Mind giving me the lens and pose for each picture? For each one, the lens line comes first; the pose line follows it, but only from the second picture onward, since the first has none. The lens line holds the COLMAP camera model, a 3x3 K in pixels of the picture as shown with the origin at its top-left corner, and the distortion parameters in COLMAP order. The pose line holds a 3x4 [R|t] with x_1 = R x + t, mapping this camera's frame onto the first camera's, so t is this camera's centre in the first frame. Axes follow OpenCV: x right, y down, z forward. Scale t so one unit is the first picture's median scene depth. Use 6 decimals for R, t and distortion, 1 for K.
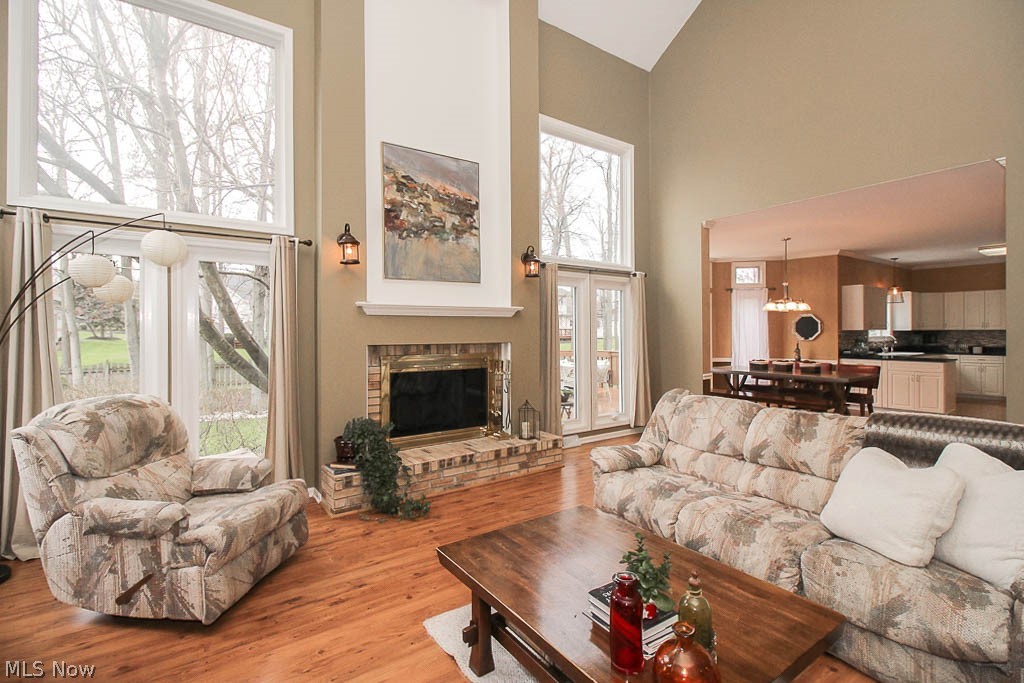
lens RADIAL K [[475.4, 0, 511.7], [0, 475.4, 336.1], [0, 0, 1]] dist [-0.003040, -0.001619]
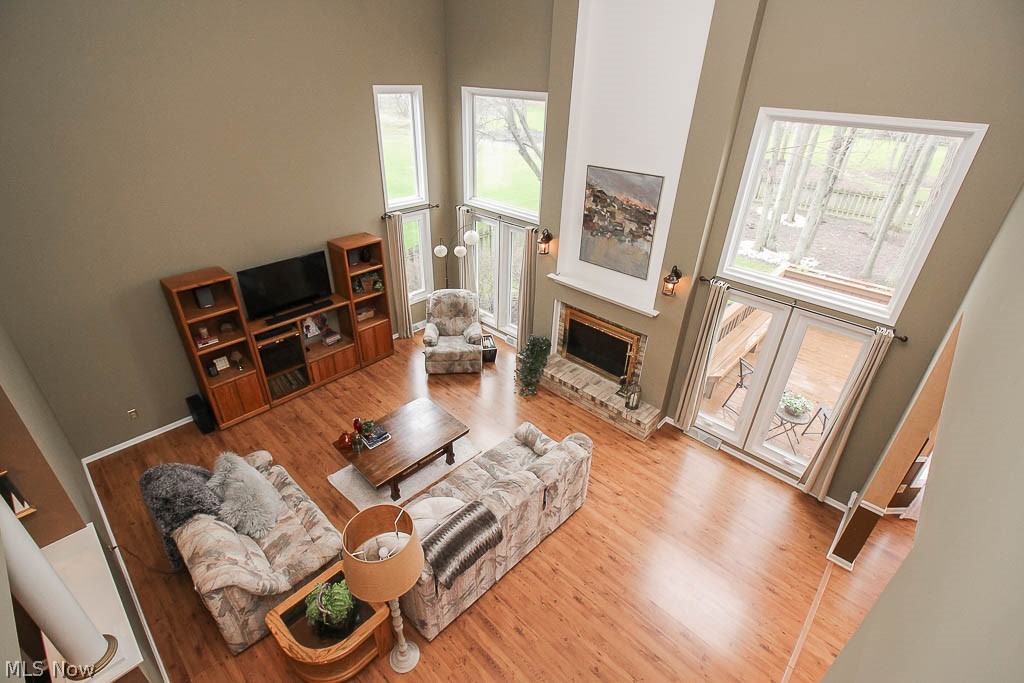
lens RADIAL K [[475.4, 0, 510.0], [0, 475.4, 337.3], [0, 0, 1]] dist [-0.003040, -0.001619]
pose [[0.174843, 0.497652, -0.849572, 1.039015], [-0.027210, 0.864976, 0.501075, -0.623468], [0.984220, -0.064493, 0.164776, 0.490200]]
